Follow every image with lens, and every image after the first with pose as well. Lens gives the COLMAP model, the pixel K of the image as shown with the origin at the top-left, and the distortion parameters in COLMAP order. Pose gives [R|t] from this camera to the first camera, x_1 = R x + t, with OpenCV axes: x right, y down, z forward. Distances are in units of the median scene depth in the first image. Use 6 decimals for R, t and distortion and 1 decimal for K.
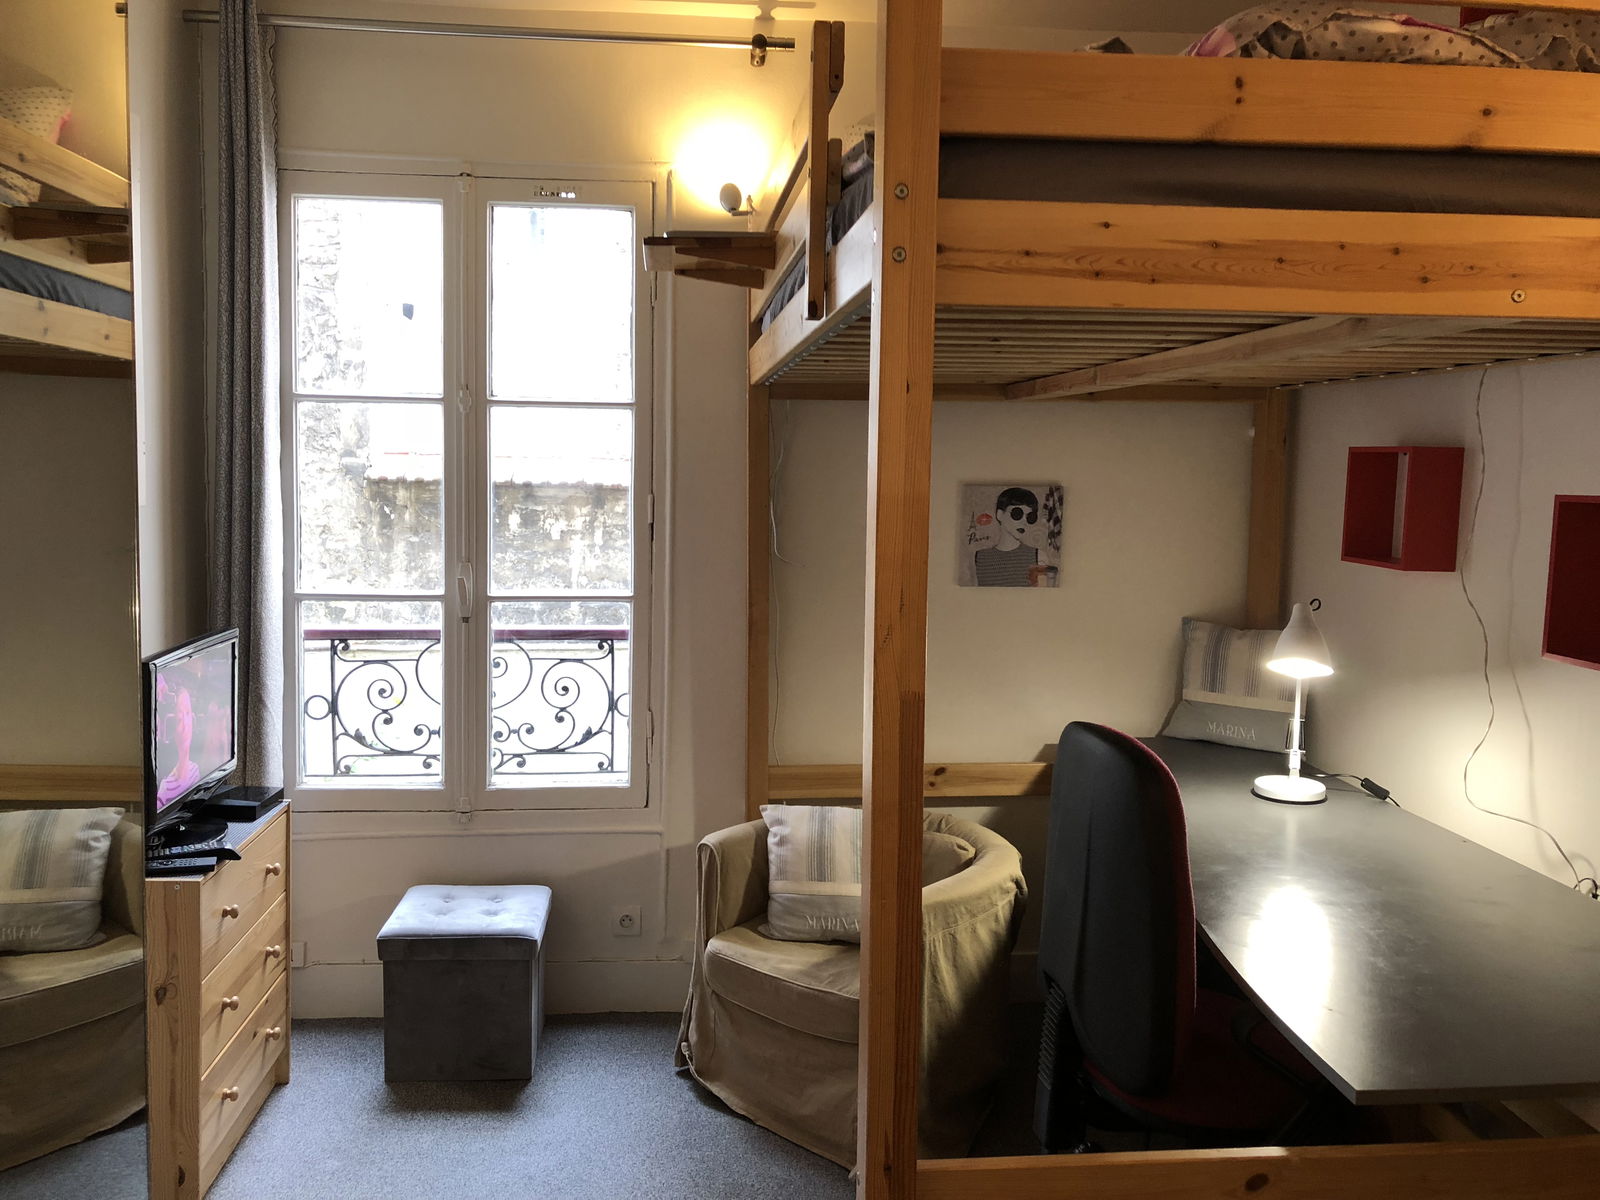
lens RADIAL K [[1314.6, 0, 807.9], [0, 1314.6, 586.4], [0, 0, 1]] dist [0.000212, -0.002071]
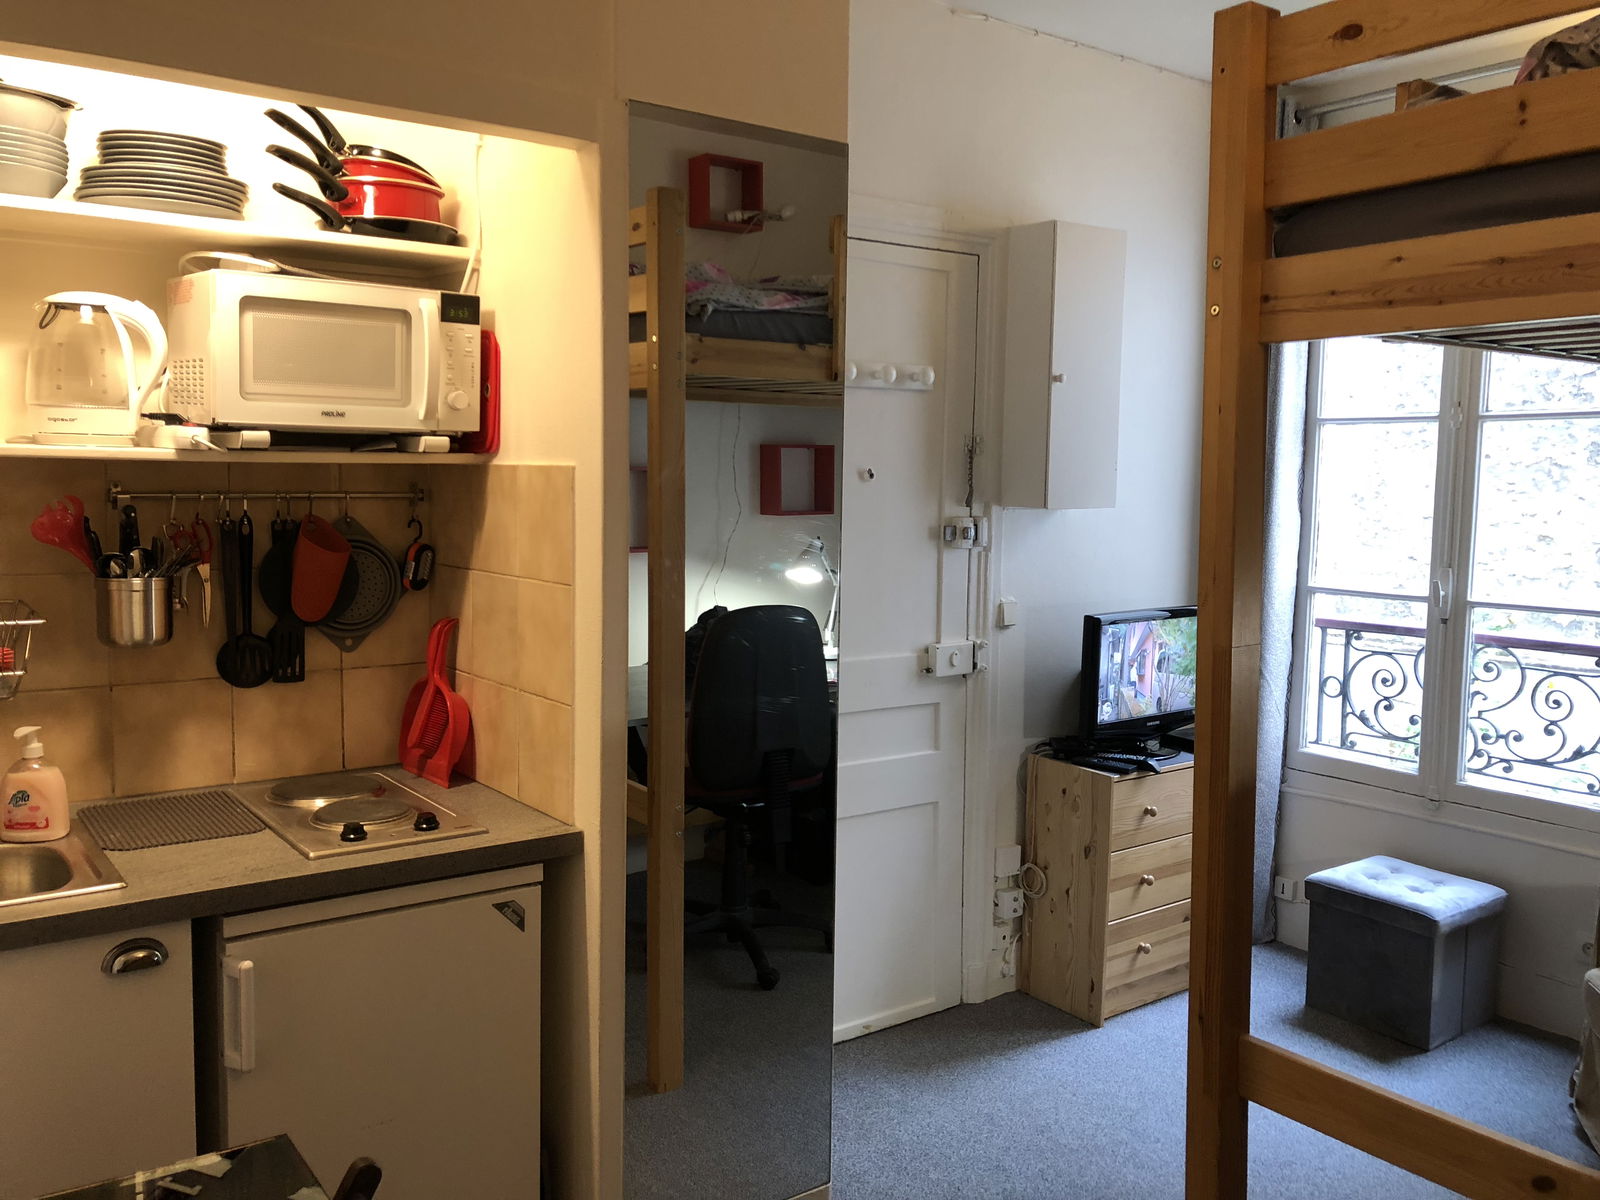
lens RADIAL K [[1314.6, 0, 794.2], [0, 1314.6, 584.1], [0, 0, 1]] dist [0.000212, -0.002071]
pose [[0.513106, 0.065438, -0.855827, 0.369049], [-0.078982, 0.996459, 0.028837, 0.005935], [0.854684, 0.052799, 0.516457, -0.009685]]
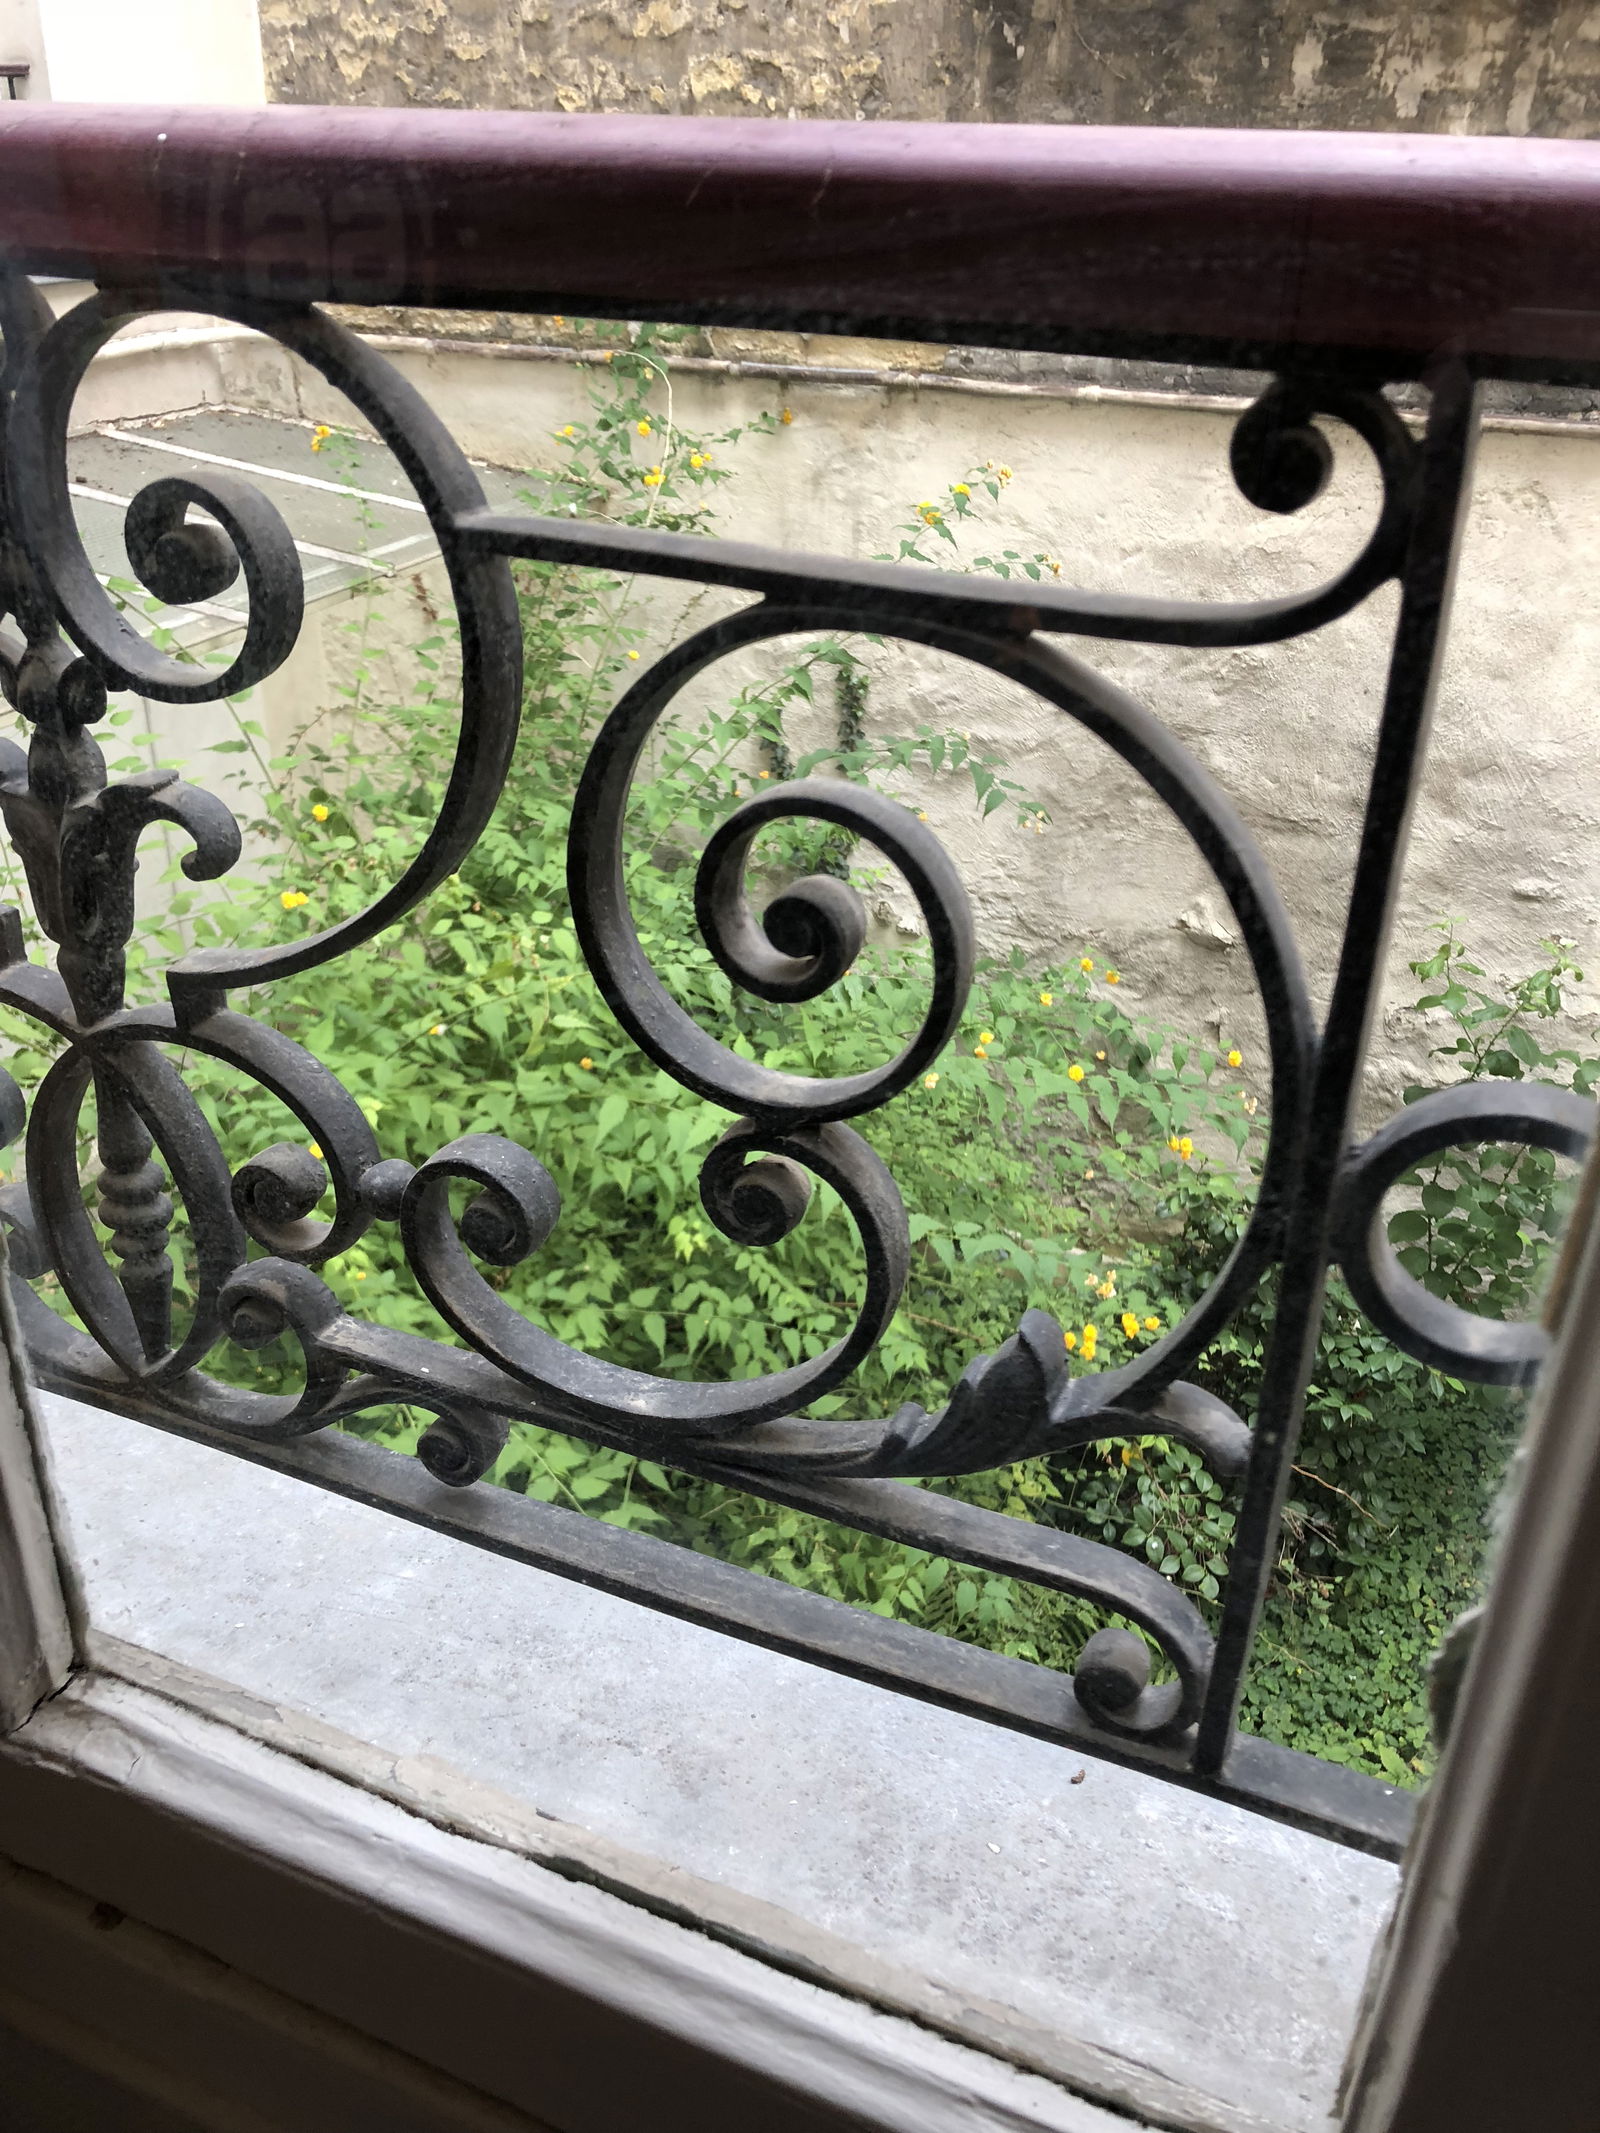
lens RADIAL K [[1752.5, 0, 802.7], [0, 1752.5, 1060.3], [0, 0, 1]] dist [0.000212, -0.002071]
pose [[0.872211, 0.233337, -0.429885, -0.133845], [-0.043724, 0.912554, 0.406613, 0.038177], [0.487171, -0.335856, 0.806142, 0.915338]]
